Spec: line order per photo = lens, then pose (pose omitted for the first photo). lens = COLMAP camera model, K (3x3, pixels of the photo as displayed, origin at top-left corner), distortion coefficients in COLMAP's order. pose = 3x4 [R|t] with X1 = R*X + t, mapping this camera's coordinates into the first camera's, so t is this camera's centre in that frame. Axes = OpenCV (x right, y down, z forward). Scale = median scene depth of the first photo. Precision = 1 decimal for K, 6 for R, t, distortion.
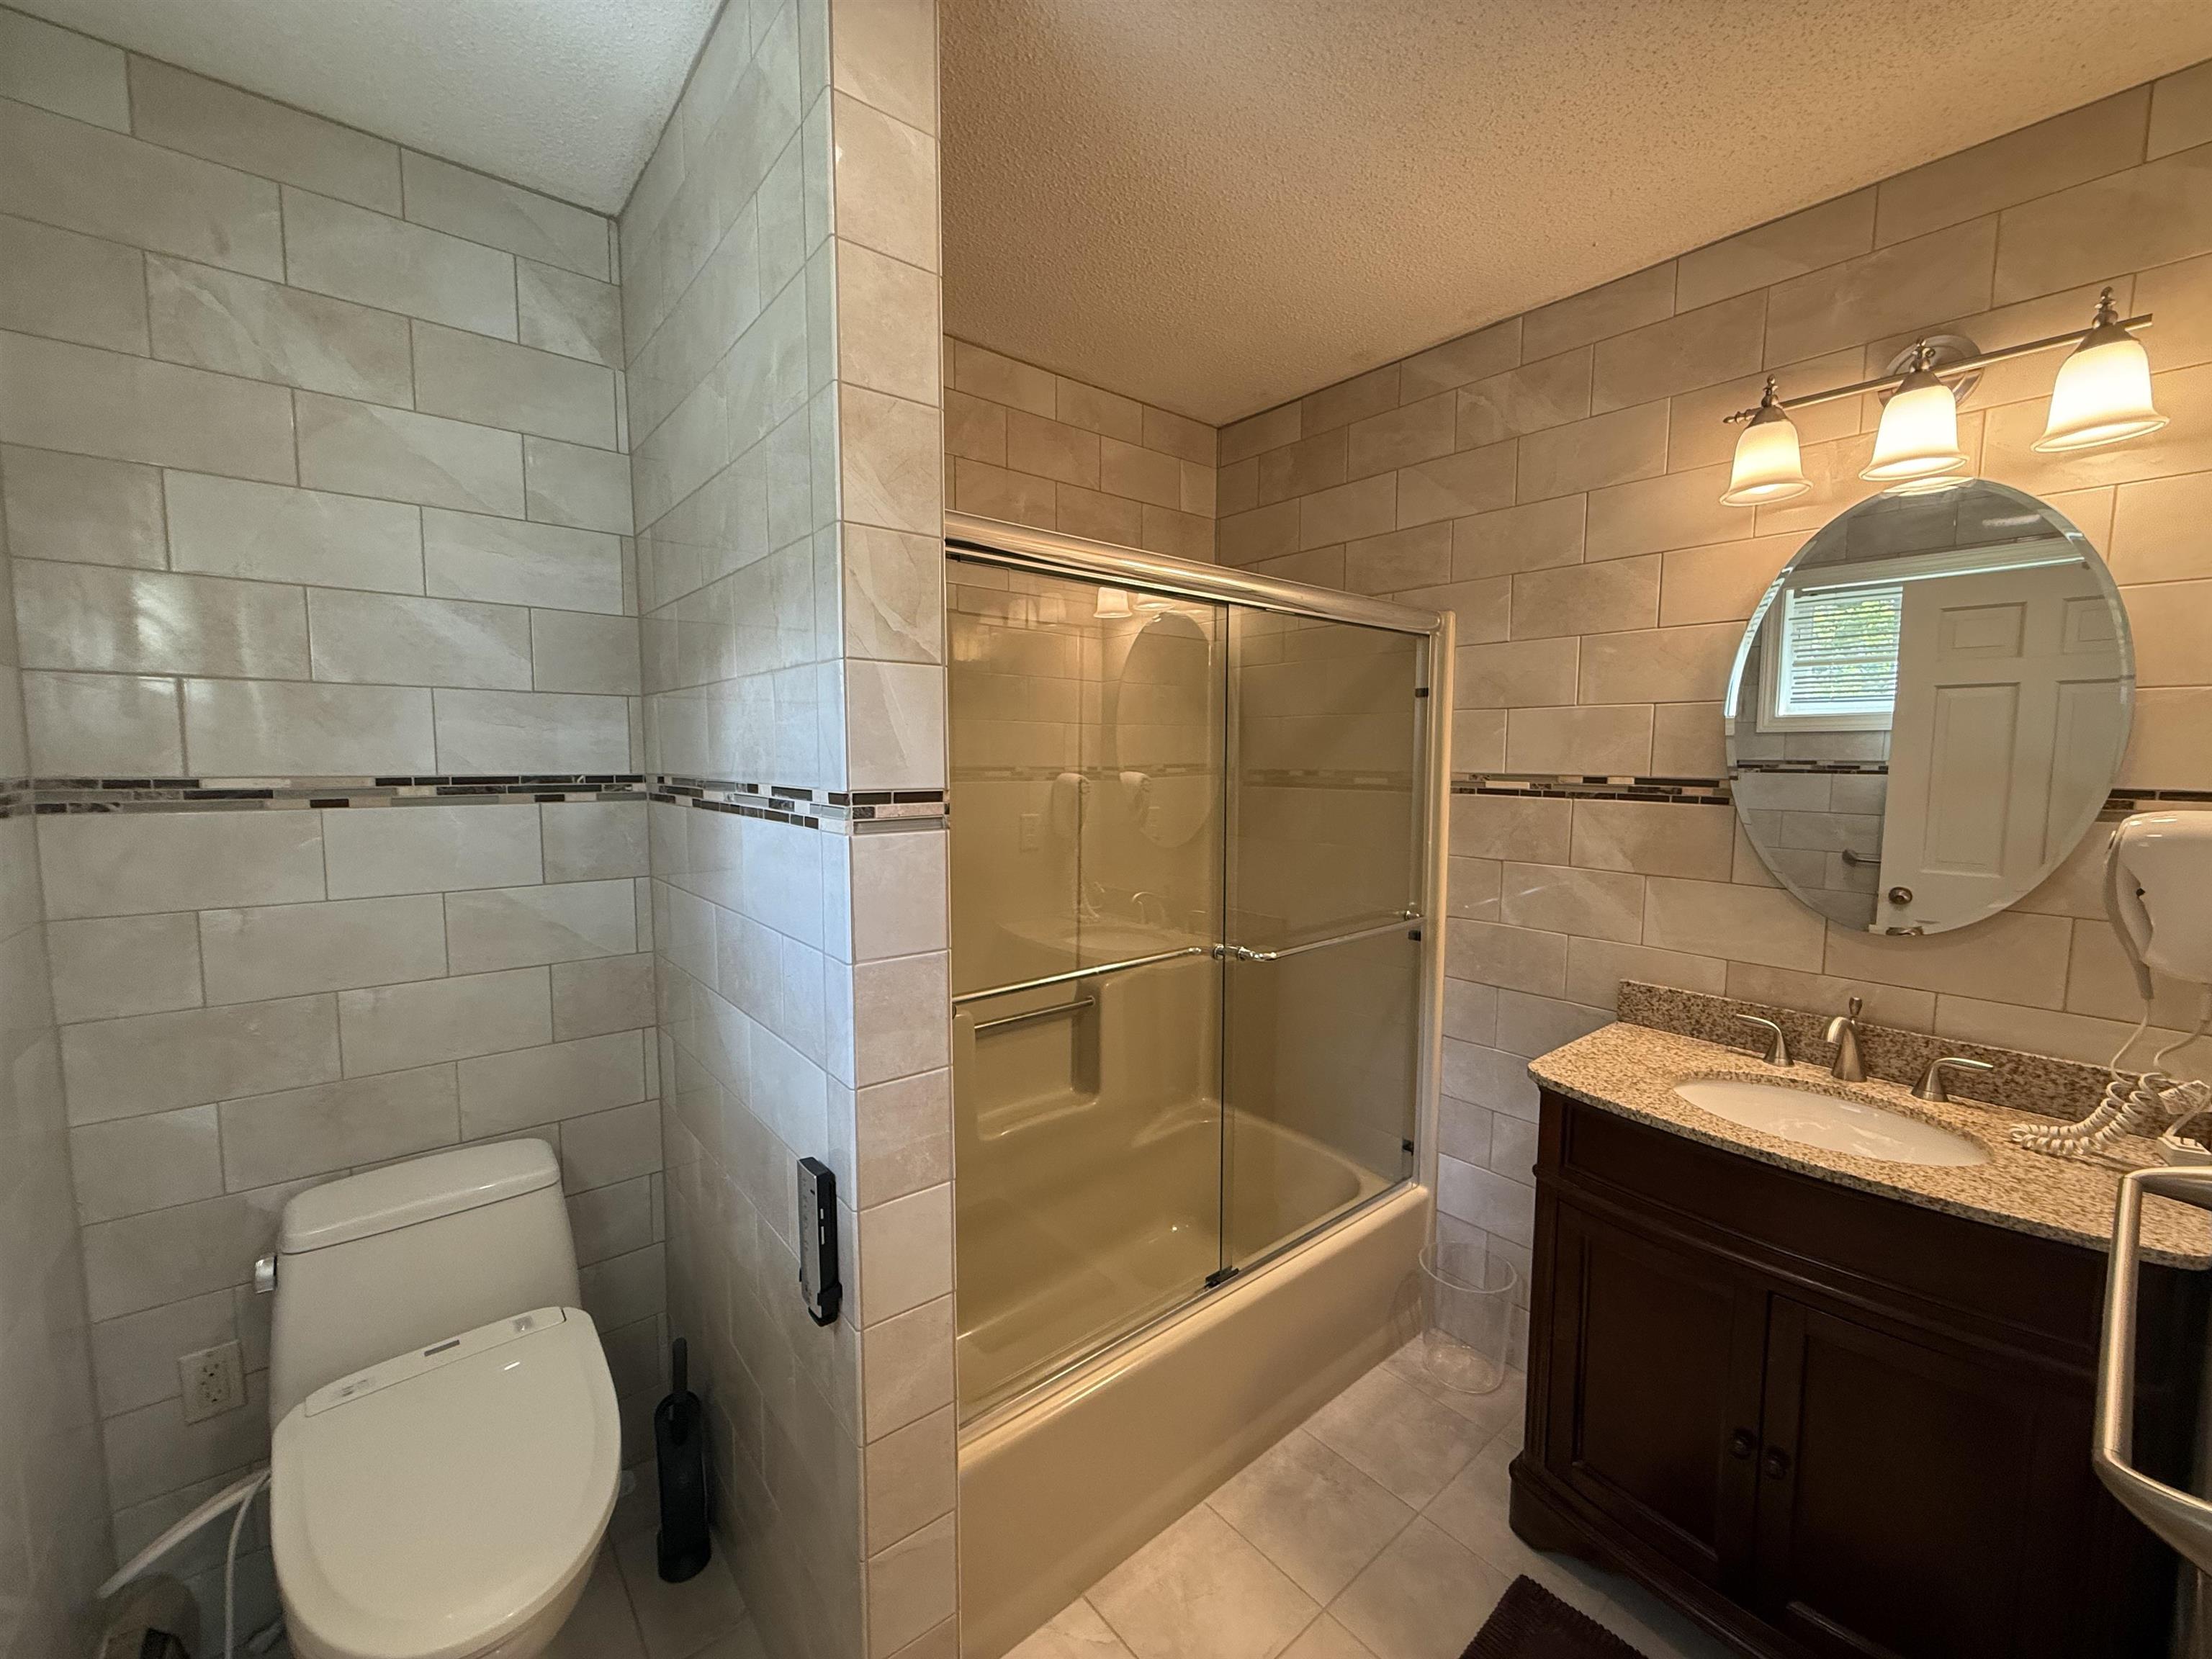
lens RADIAL K [[879.0, 0, 1108.0], [0, 879.0, 826.8], [0, 0, 1]] dist [-0.001457, 0.000386]
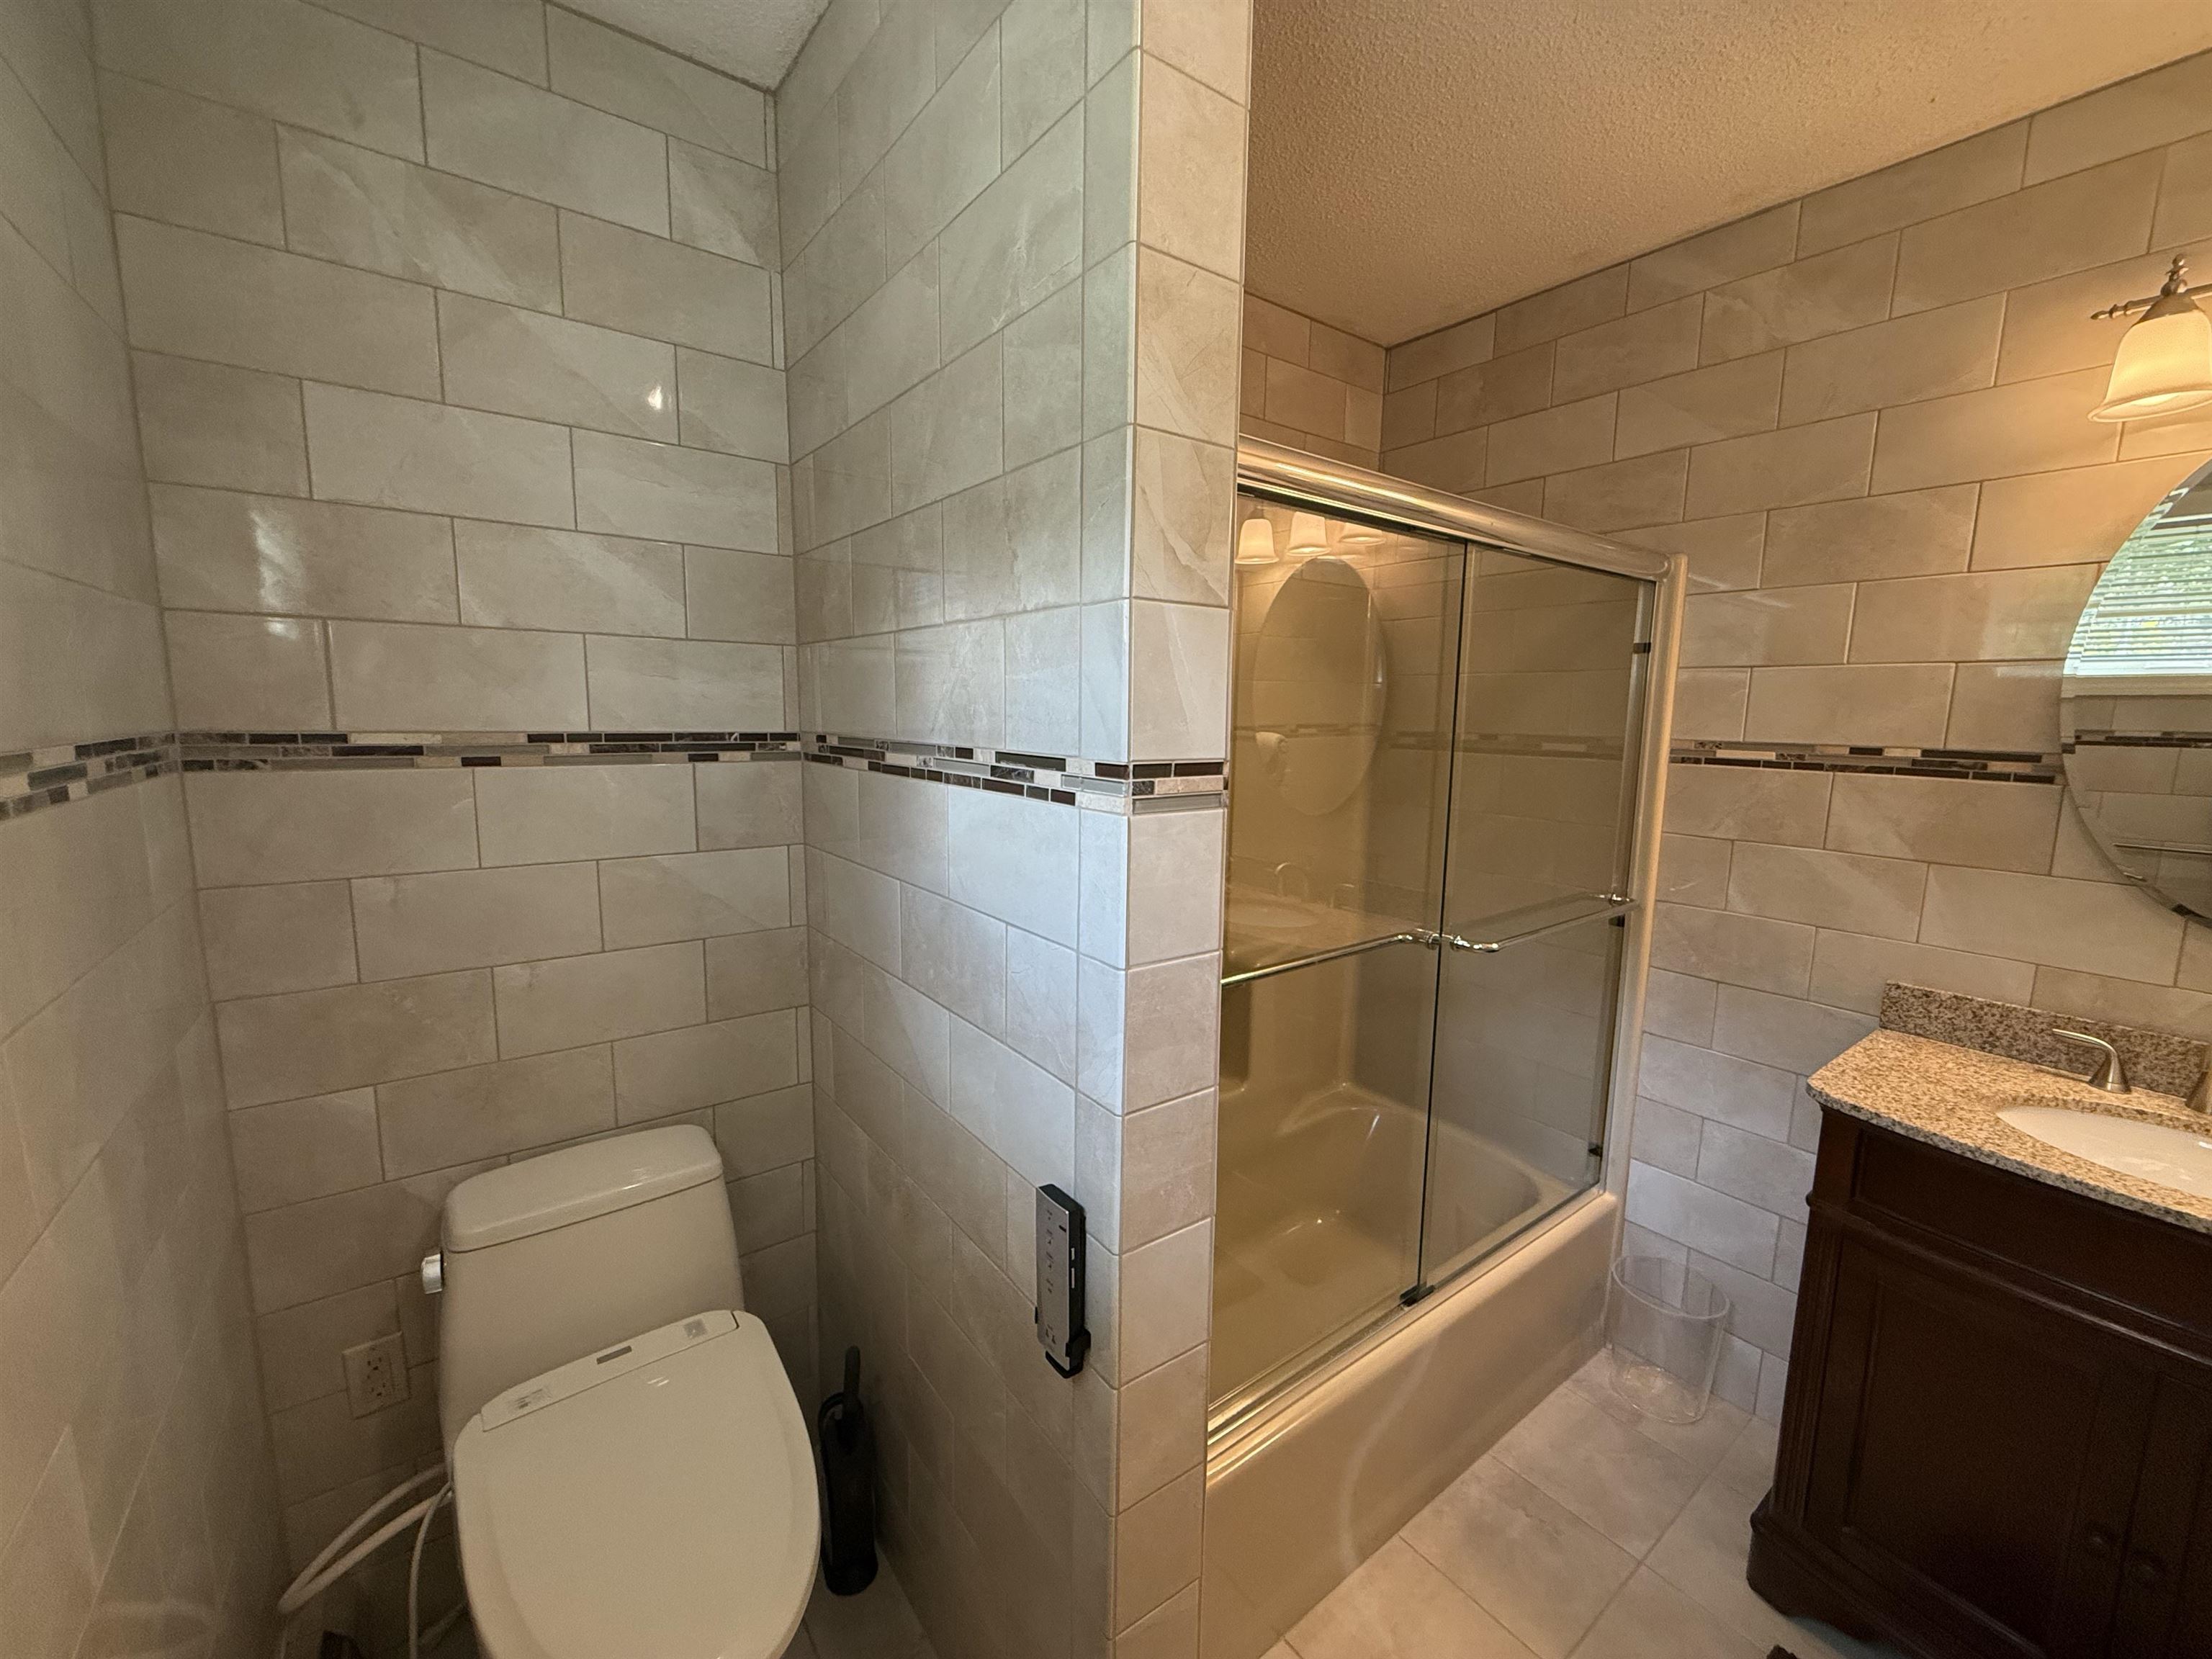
lens RADIAL K [[879.0, 0, 1106.6], [0, 879.0, 826.3], [0, 0, 1]] dist [-0.001457, 0.000386]
pose [[0.998521, 0.017696, -0.051413, -0.179830], [-0.015128, 0.998639, 0.049912, -0.013849], [0.052227, -0.049061, 0.997429, 0.116755]]
